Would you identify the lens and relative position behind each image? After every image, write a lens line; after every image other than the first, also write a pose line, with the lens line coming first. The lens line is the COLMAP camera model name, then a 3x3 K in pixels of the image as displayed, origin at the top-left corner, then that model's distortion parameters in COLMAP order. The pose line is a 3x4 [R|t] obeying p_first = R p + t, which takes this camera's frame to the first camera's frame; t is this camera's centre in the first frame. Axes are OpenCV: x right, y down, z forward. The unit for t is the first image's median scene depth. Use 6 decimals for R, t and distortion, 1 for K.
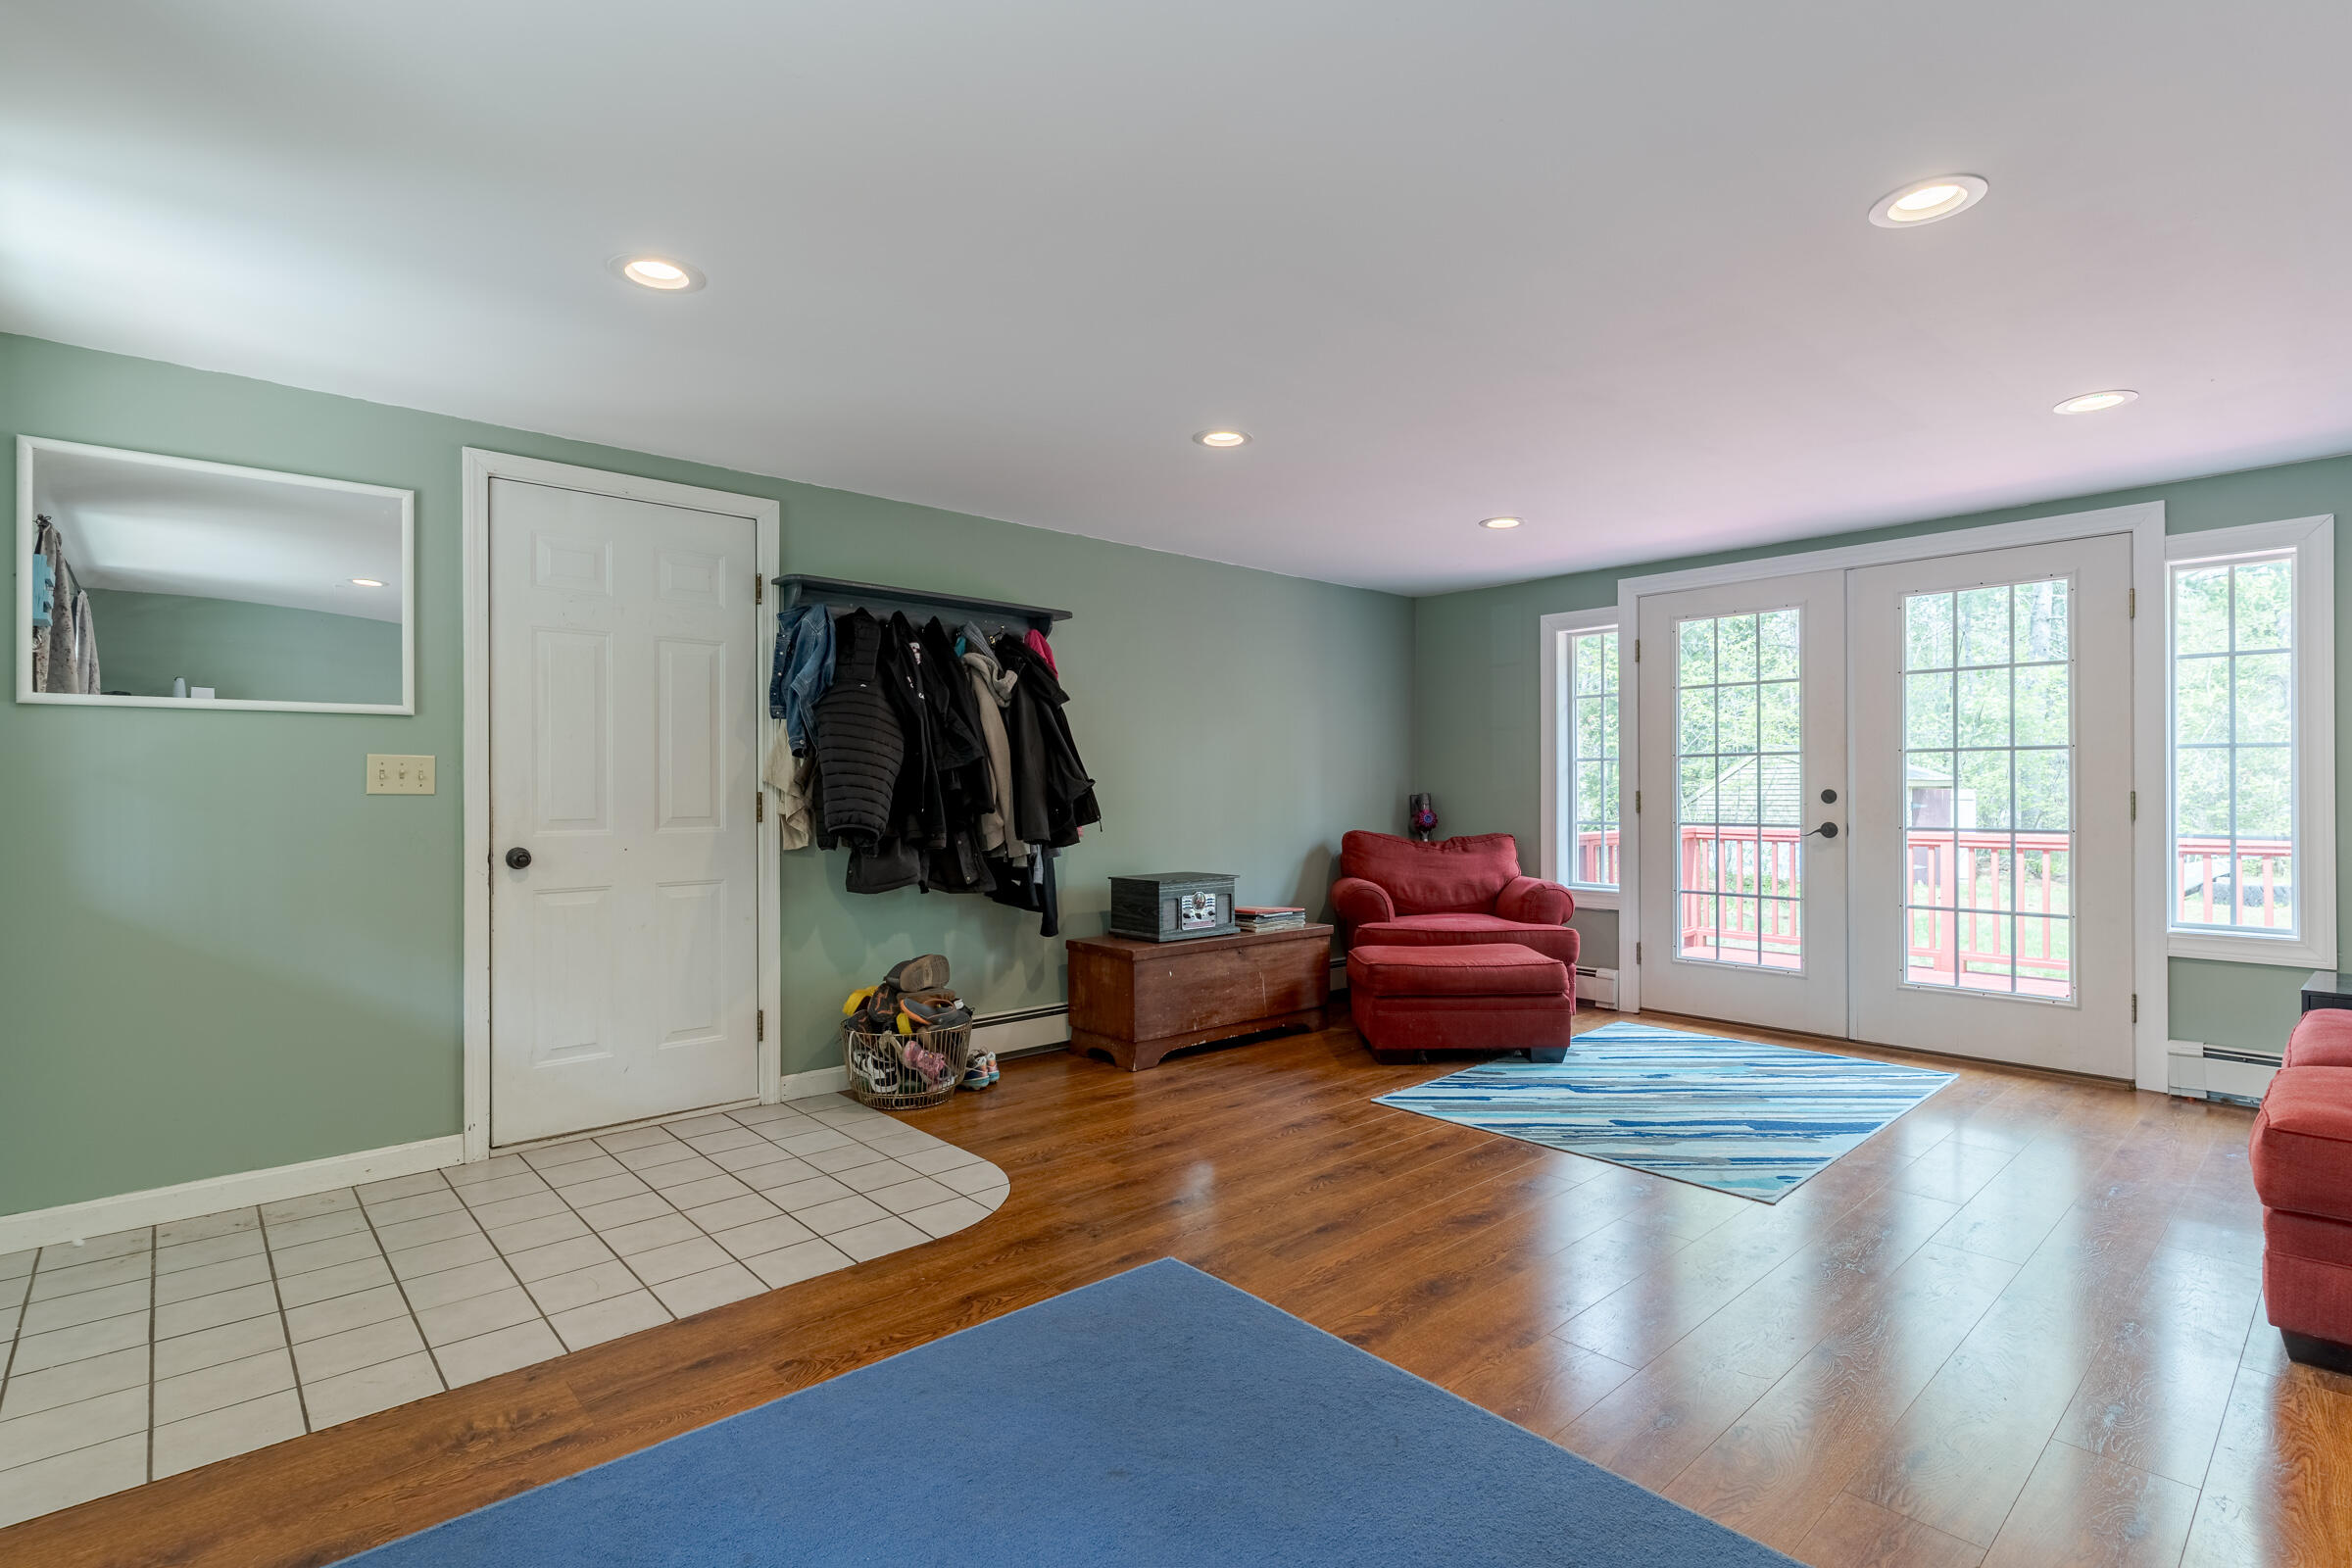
lens RADIAL K [[1122.5, 0, 1178.1], [0, 1122.5, 772.2], [0, 0, 1]] dist [-0.003949, 0.000177]
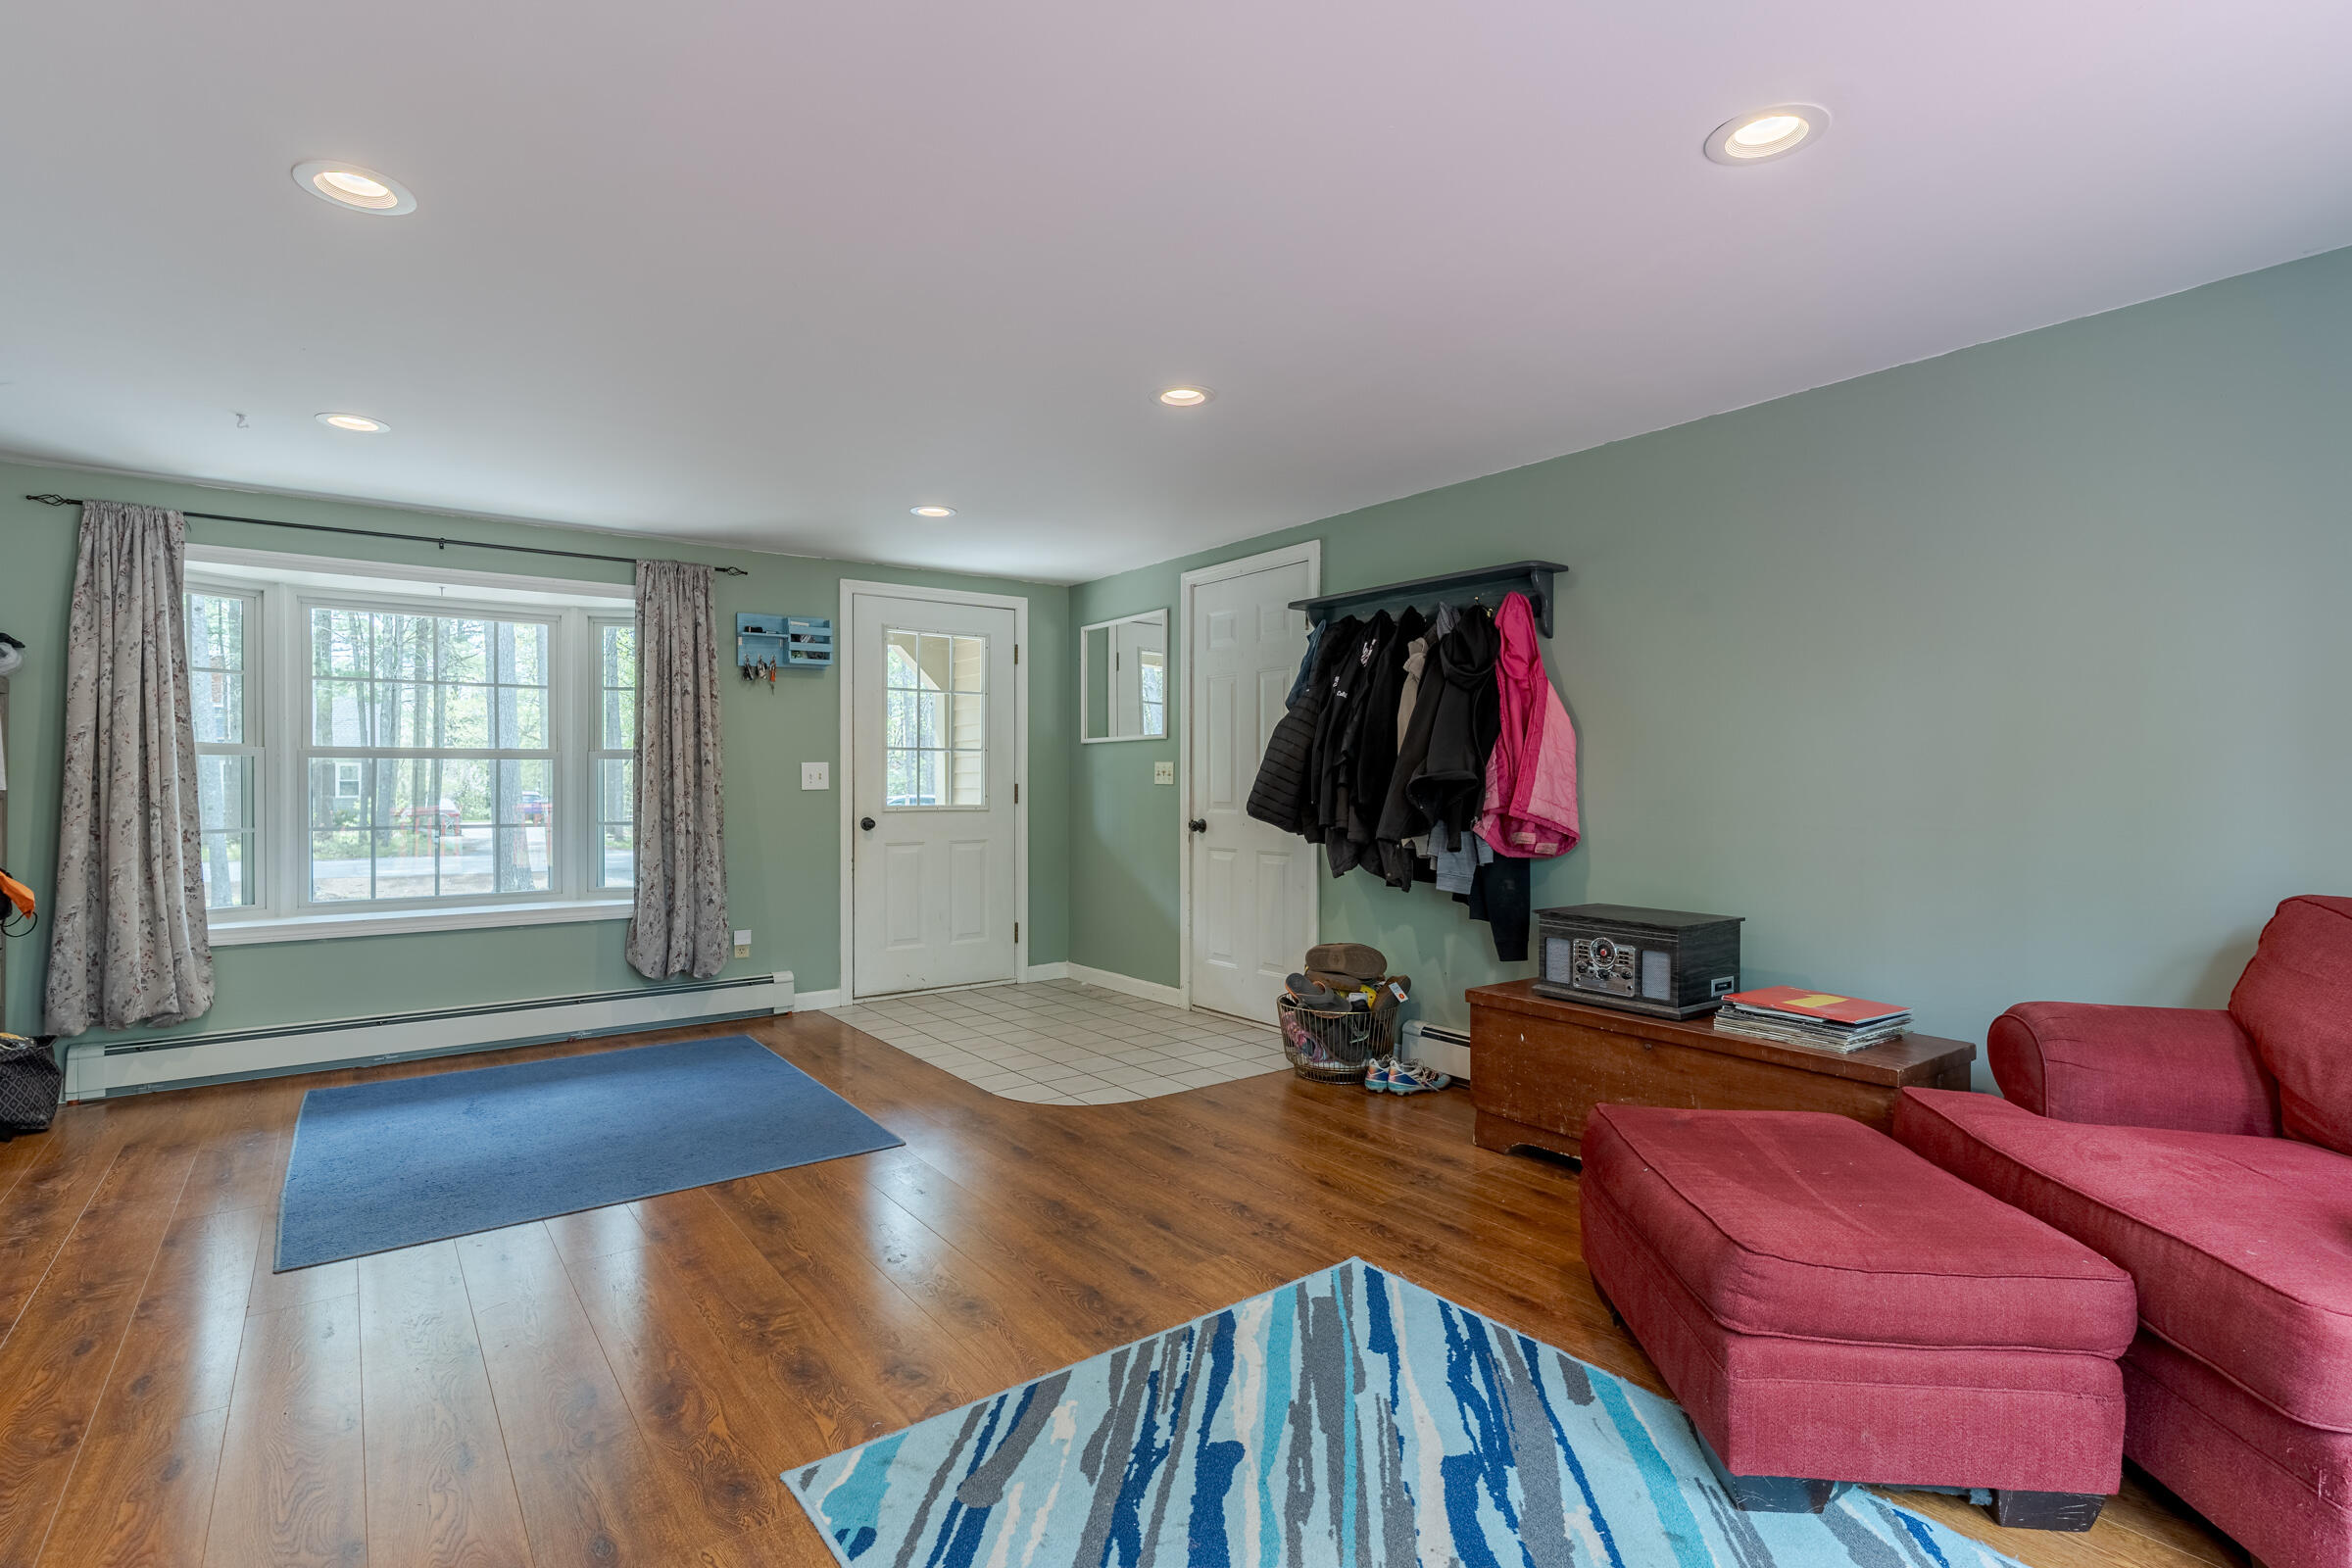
lens RADIAL K [[1122.5, 0, 1178.7], [0, 1122.5, 795.6], [0, 0, 1]] dist [-0.003949, 0.000177]
pose [[-0.098306, 0.017673, -0.994999, 0.922948], [0.015653, 0.999746, 0.016211, 0.008283], [0.995033, -0.013981, -0.098558, 1.066020]]
